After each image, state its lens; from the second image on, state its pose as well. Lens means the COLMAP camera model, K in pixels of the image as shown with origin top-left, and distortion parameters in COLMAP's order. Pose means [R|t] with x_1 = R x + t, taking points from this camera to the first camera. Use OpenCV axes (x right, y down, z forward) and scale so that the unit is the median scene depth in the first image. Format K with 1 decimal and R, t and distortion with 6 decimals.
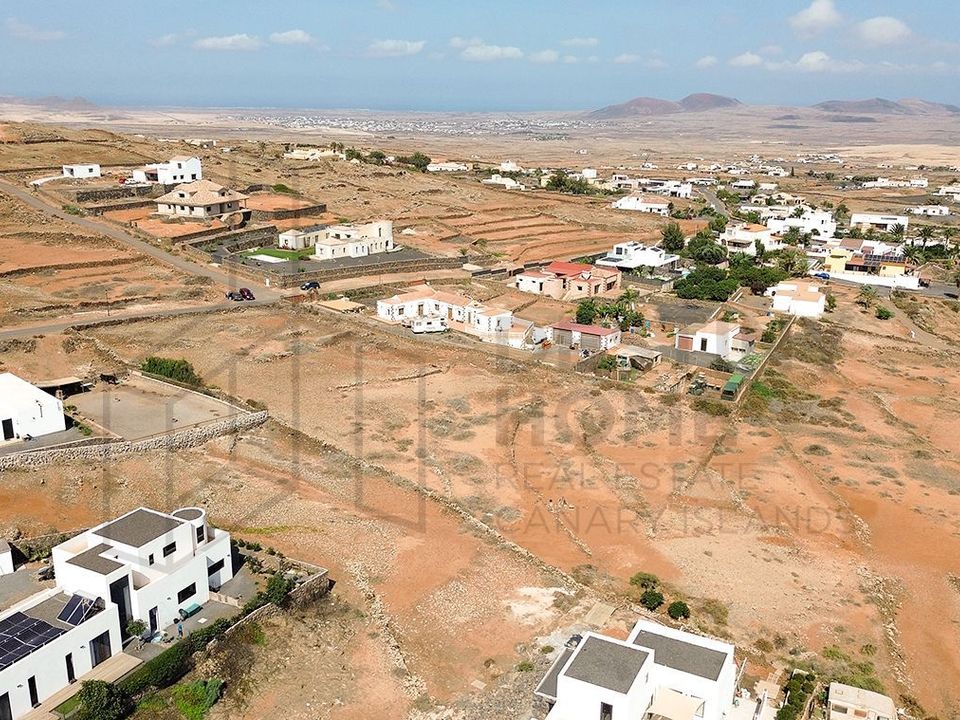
lens RADIAL K [[893.2, 0, 476.0], [0, 893.2, 364.4], [0, 0, 1]] dist [0.026441, 0.000000]
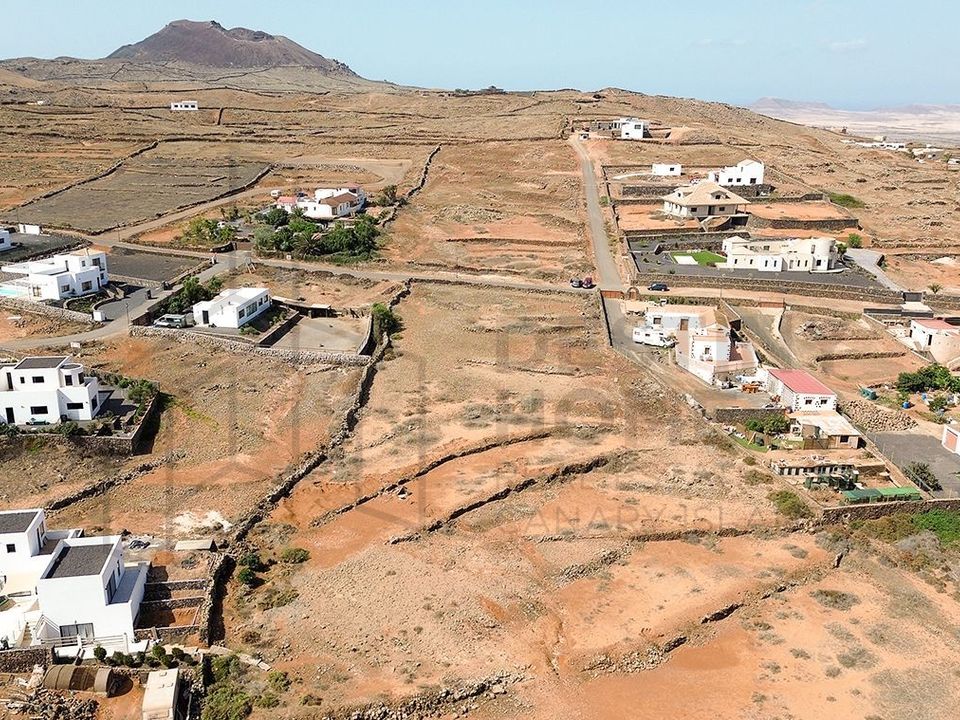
lens RADIAL K [[893.2, 0, 482.7], [0, 893.2, 360.1], [0, 0, 1]] dist [0.026441, 0.000000]
pose [[0.589273, 0.221232, -0.777054, 0.566822], [-0.232346, 0.967554, 0.099270, -0.070452], [0.773804, 0.122049, 0.621556, 0.258689]]
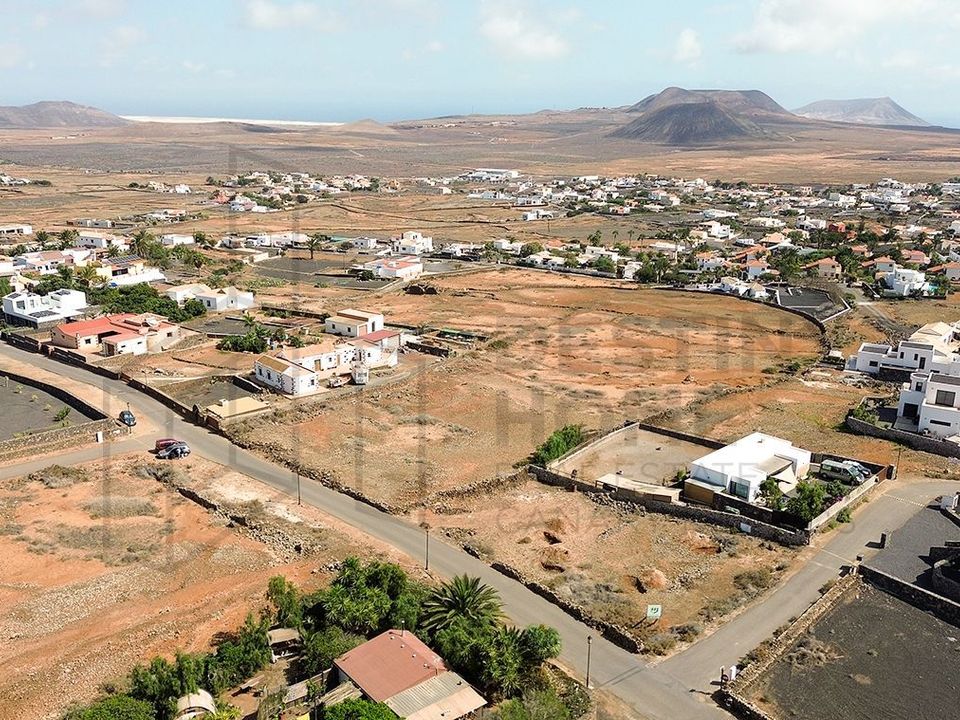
lens RADIAL K [[893.2, 0, 481.5], [0, 893.2, 361.6], [0, 0, 1]] dist [0.026441, 0.000000]
pose [[0.028994, -0.290321, 0.956490, -0.942791], [0.273343, 0.922722, 0.271785, -0.273636], [-0.961479, 0.253570, 0.106111, 0.743030]]
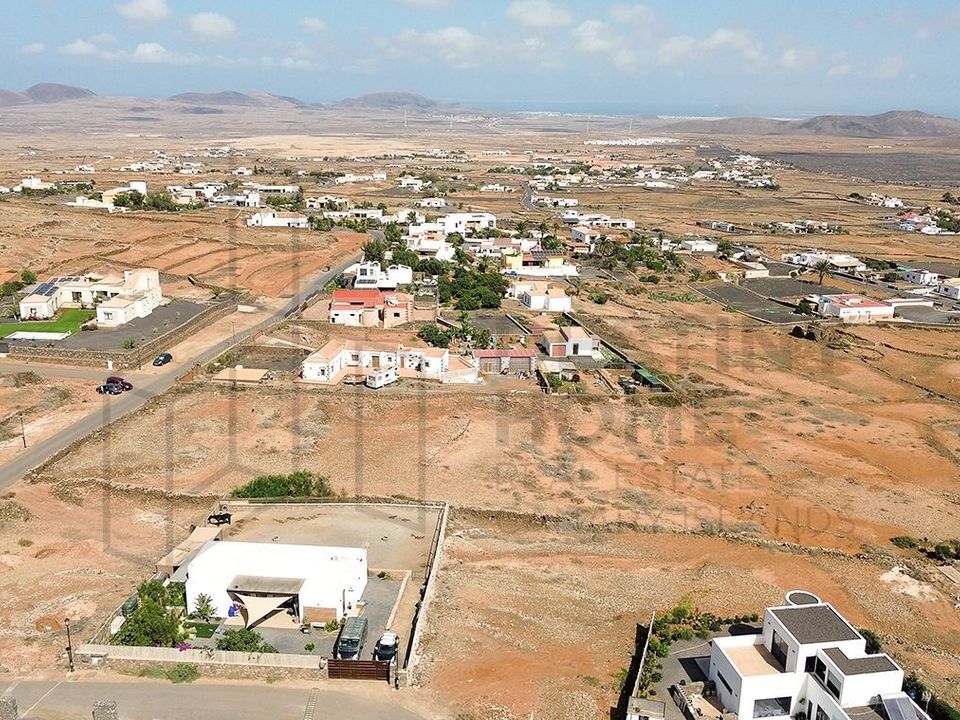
lens RADIAL K [[893.2, 0, 478.8], [0, 893.2, 355.7], [0, 0, 1]] dist [0.026441, 0.000000]
pose [[0.782045, -0.172473, 0.598881, -0.520539], [0.172537, 0.983301, 0.057876, -0.100900], [-0.598863, 0.058067, 0.798744, 0.174907]]
